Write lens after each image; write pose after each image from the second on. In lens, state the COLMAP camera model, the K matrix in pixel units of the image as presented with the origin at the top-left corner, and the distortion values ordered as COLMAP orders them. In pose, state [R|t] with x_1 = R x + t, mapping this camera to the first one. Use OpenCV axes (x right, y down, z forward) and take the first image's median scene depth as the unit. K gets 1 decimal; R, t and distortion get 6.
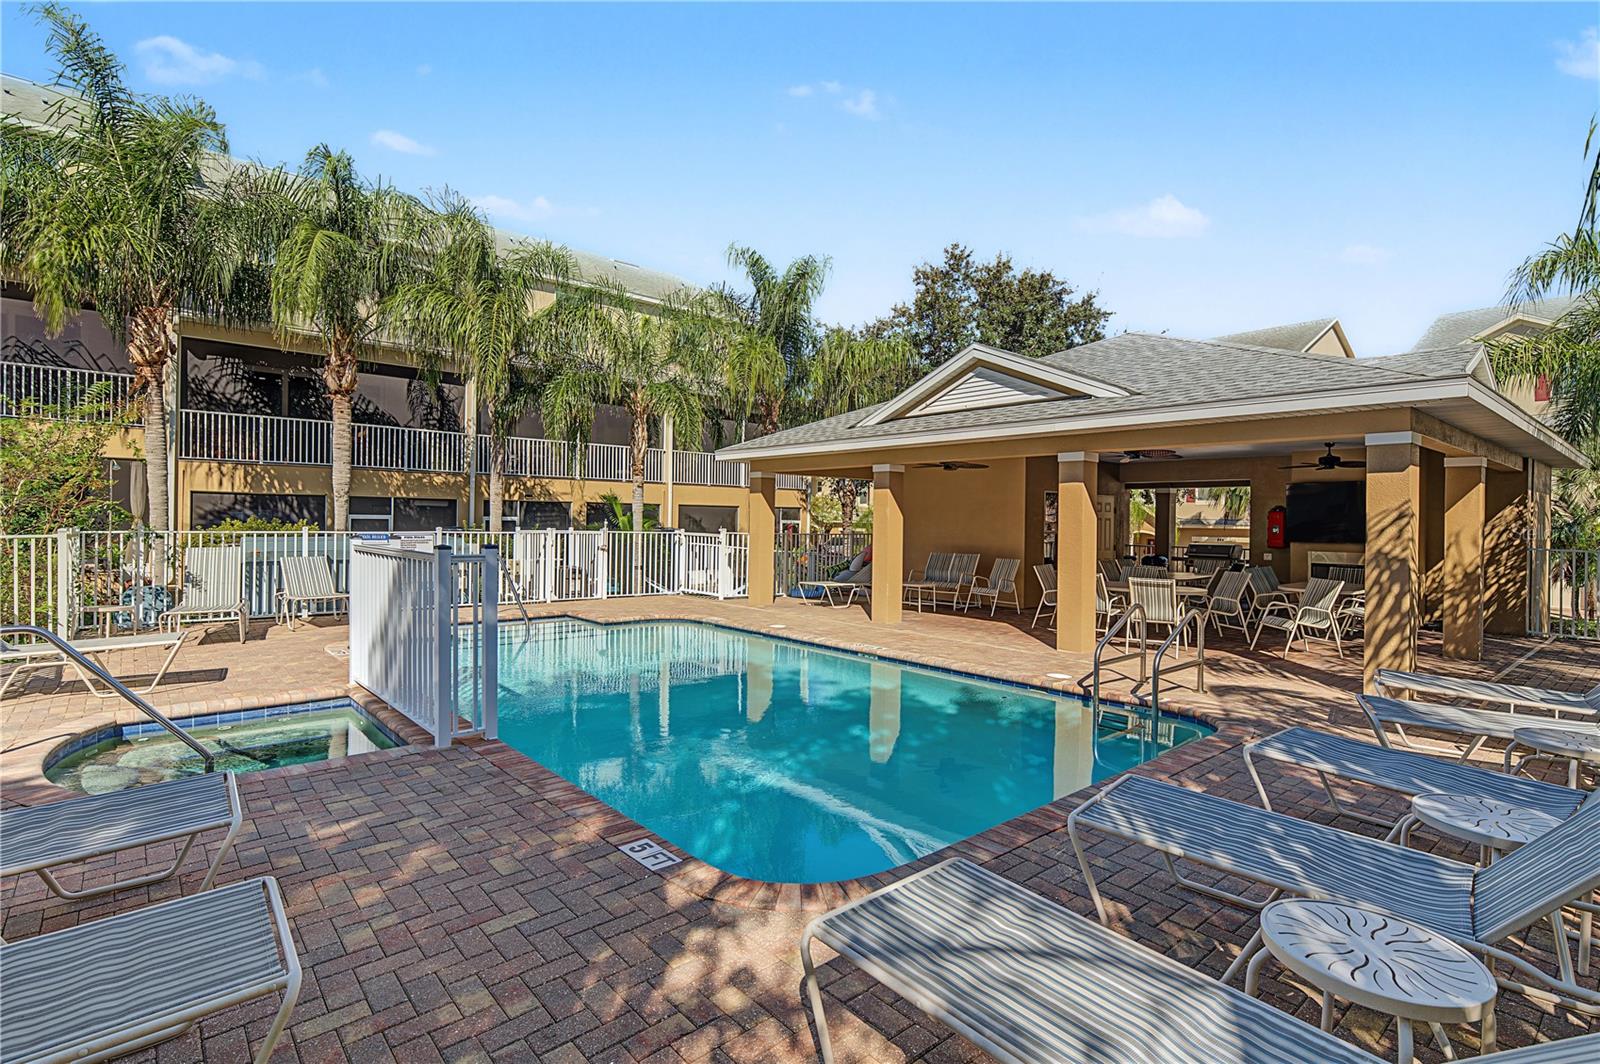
lens RADIAL K [[779.6, 0, 793.4], [0, 779.6, 523.5], [0, 0, 1]] dist [0.004746, -0.000019]
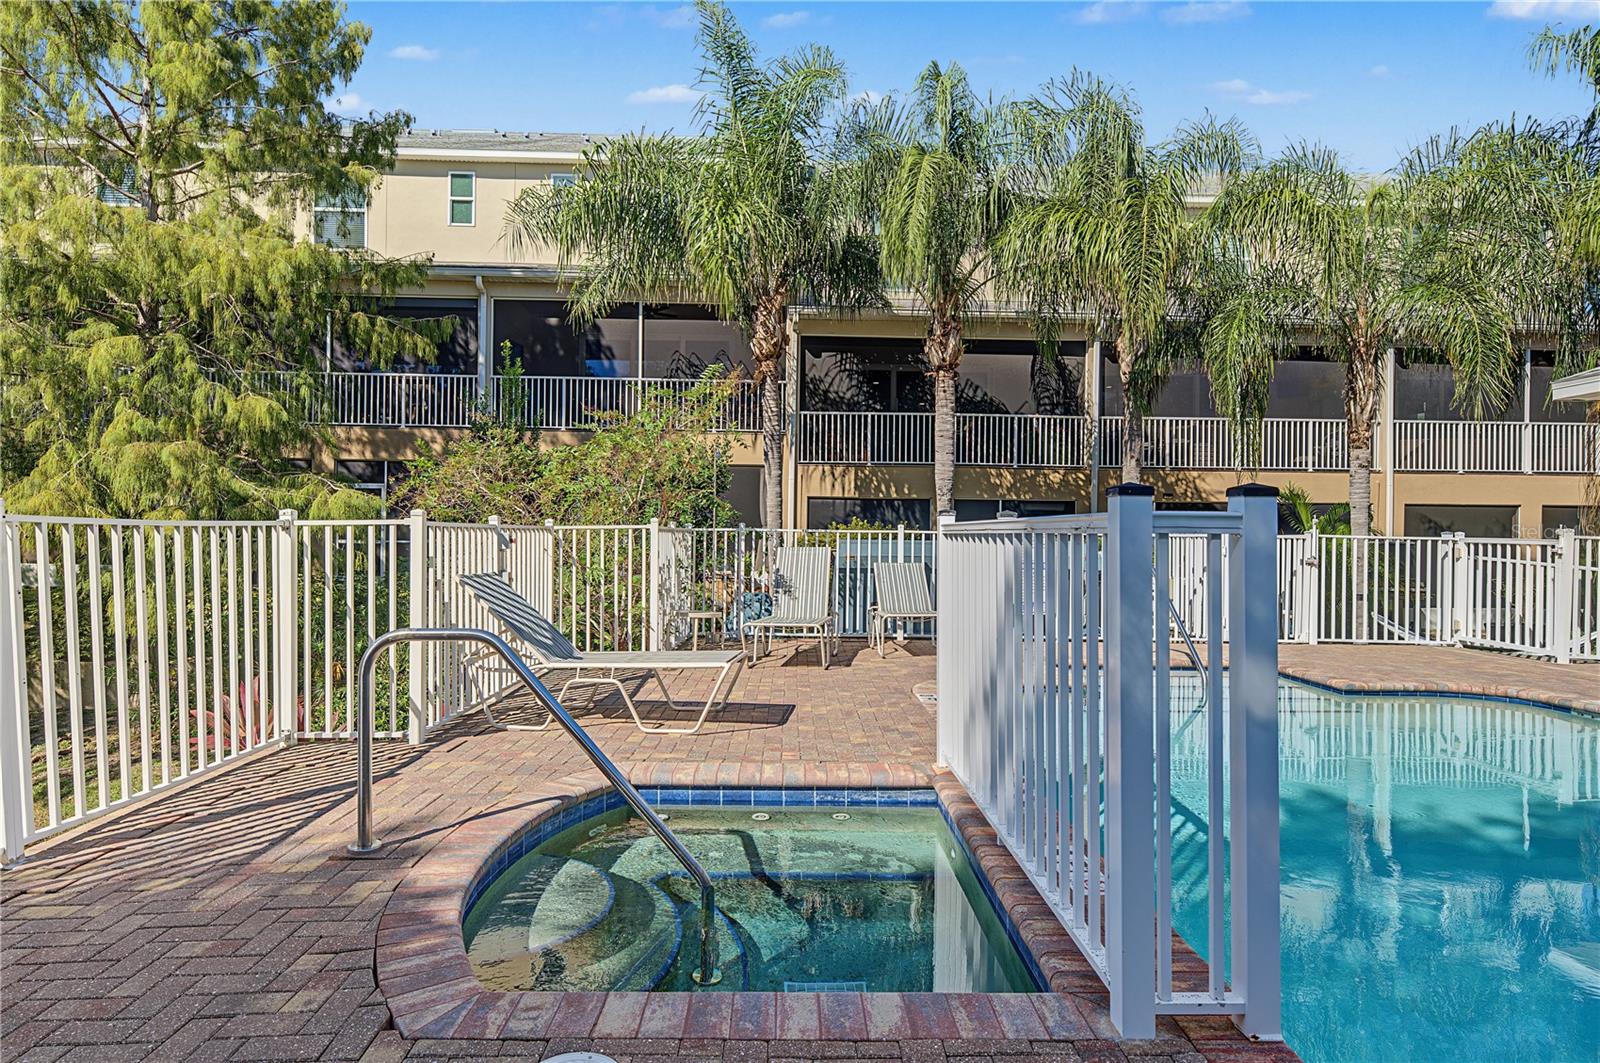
lens RADIAL K [[941.6, 0, 800.6], [0, 941.6, 533.2], [0, 0, 1]] dist [-0.016301, -0.001738]
pose [[0.775824, 0.001306, -0.630949, -0.078615], [-0.007591, 0.999945, -0.007265, 0.014837], [0.630904, 0.010426, 0.775791, 0.149711]]
